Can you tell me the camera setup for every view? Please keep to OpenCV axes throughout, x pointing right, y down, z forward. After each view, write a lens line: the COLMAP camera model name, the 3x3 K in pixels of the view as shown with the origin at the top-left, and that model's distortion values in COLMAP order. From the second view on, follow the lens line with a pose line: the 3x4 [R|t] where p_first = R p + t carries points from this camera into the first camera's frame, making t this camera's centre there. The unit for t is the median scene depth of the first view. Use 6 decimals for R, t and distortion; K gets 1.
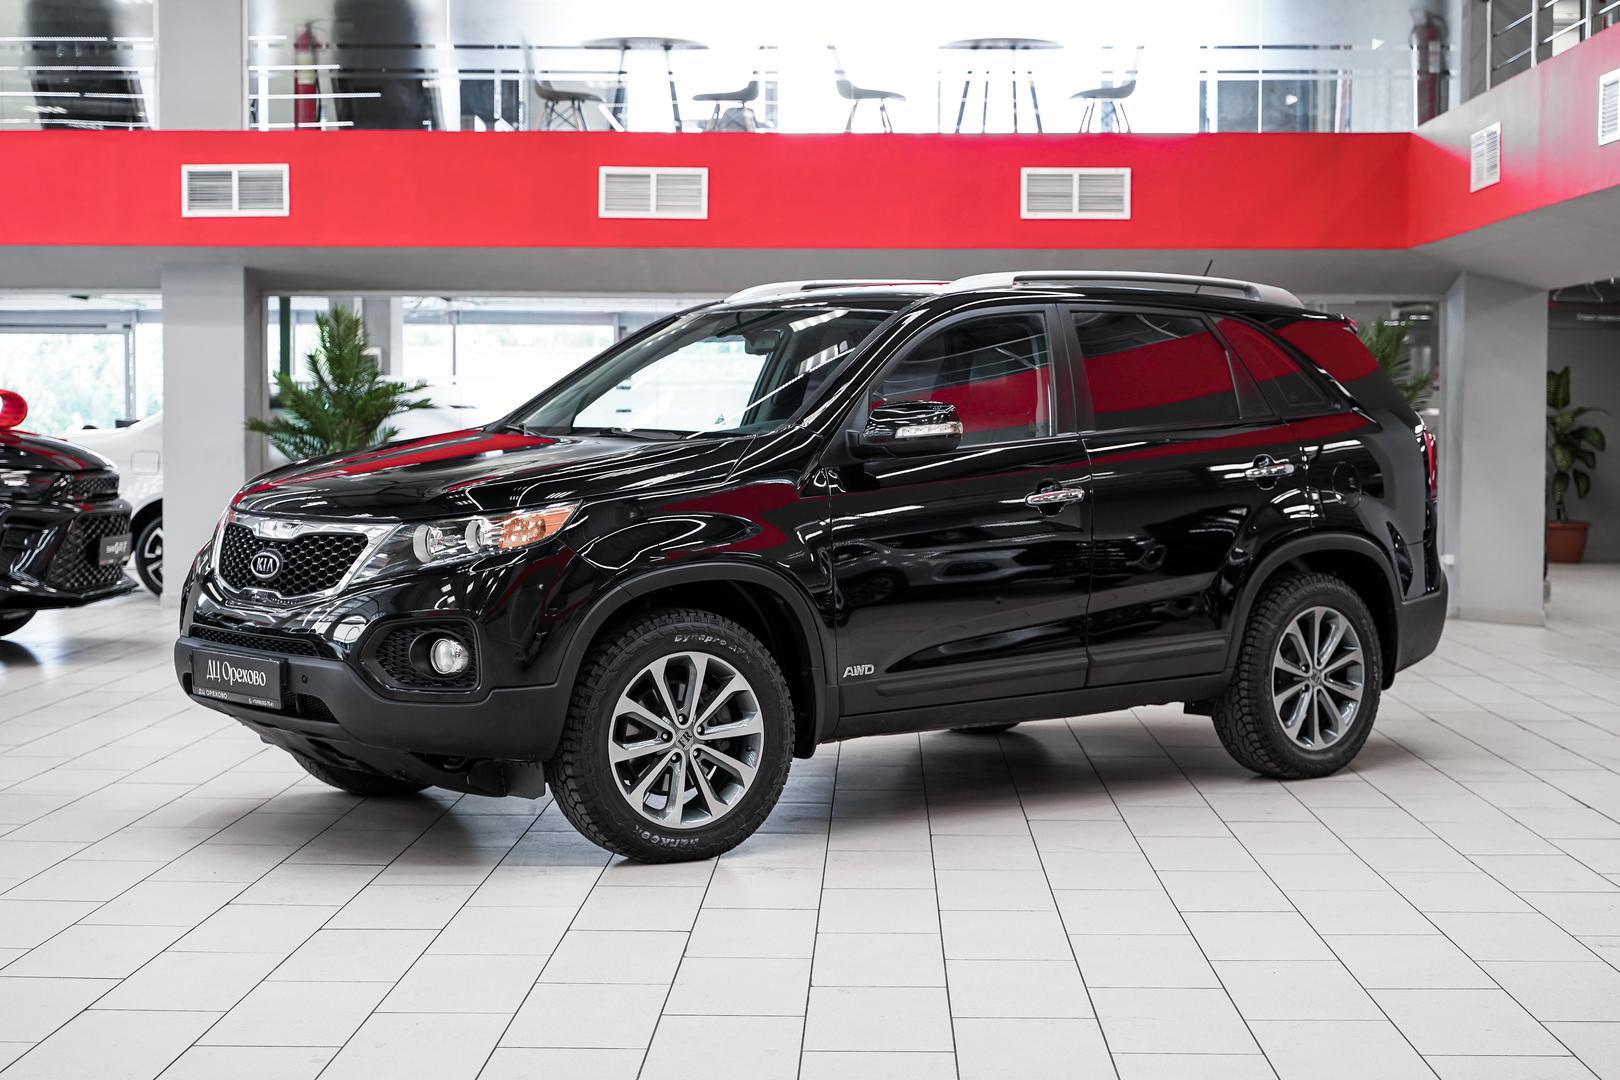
lens RADIAL K [[2567.6, 0, 810.0], [0, 2567.6, 540.0], [0, 0, 1]] dist [0.012321, 0.072053]
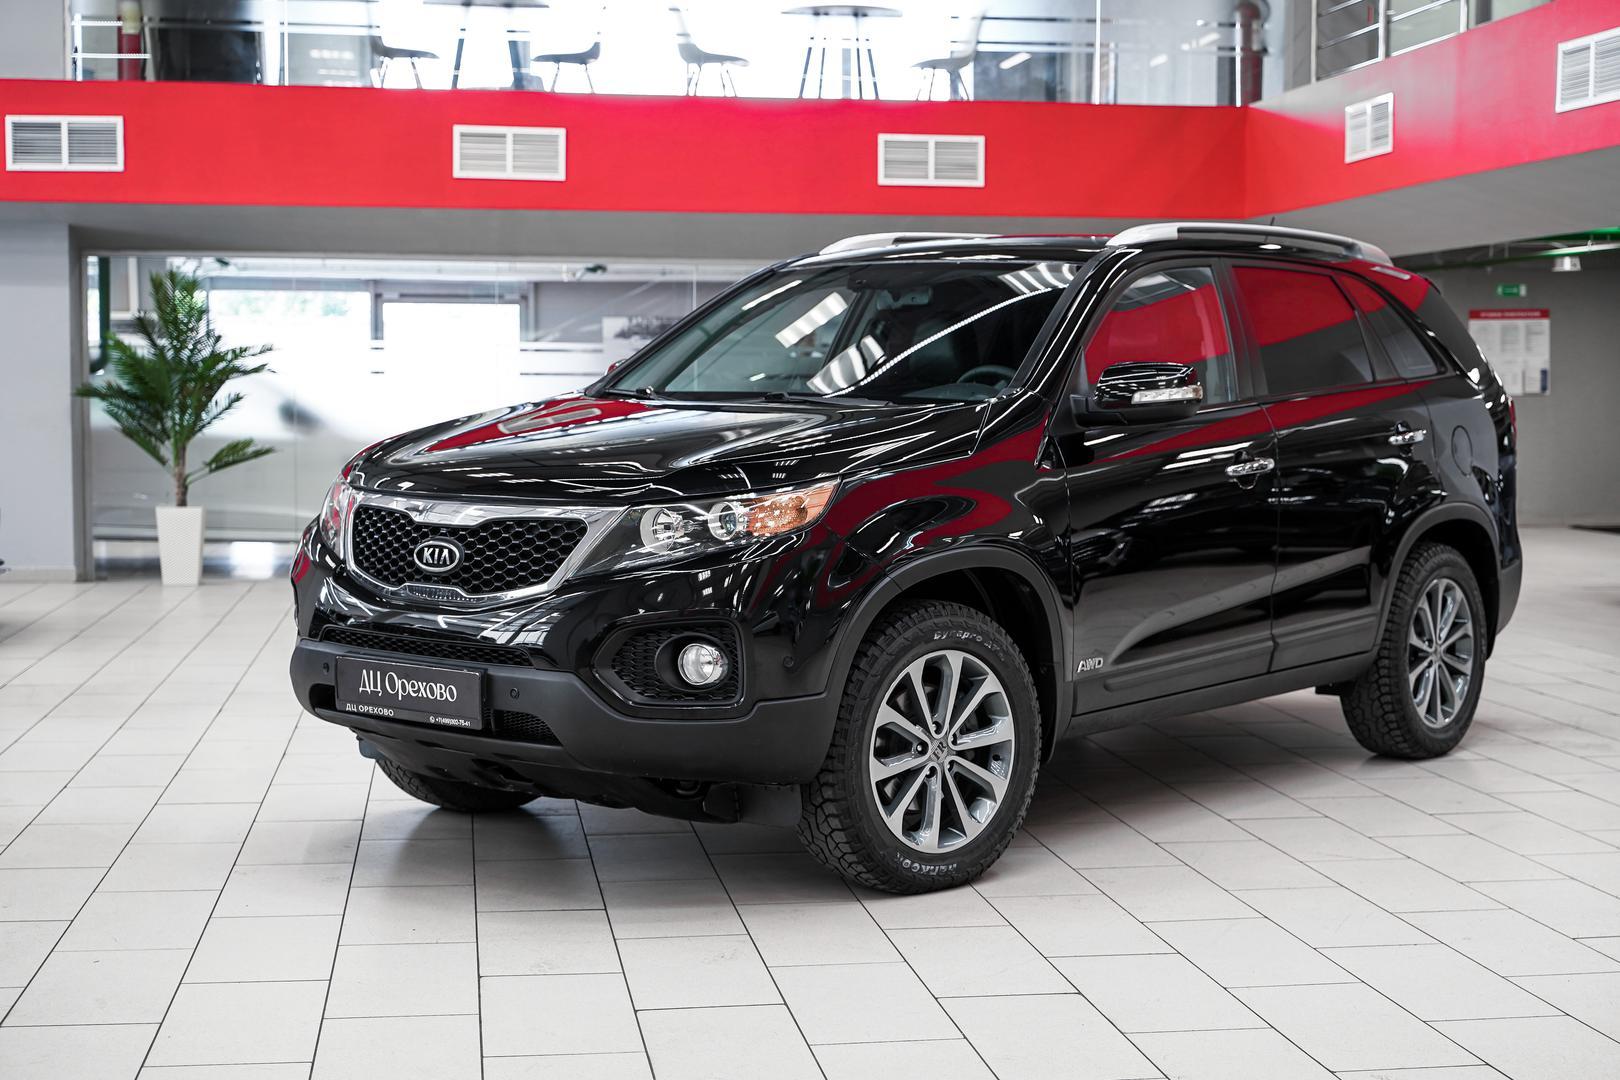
lens RADIAL K [[2319.5, 0, 810.0], [0, 2319.5, 540.0], [0, 0, 1]] dist [0.012435, -0.031756]
pose [[0.984824, -0.012490, 0.173106, -0.103411], [0.009101, 0.999751, 0.020359, -0.004634], [-0.173317, -0.018475, 0.984693, 0.106791]]
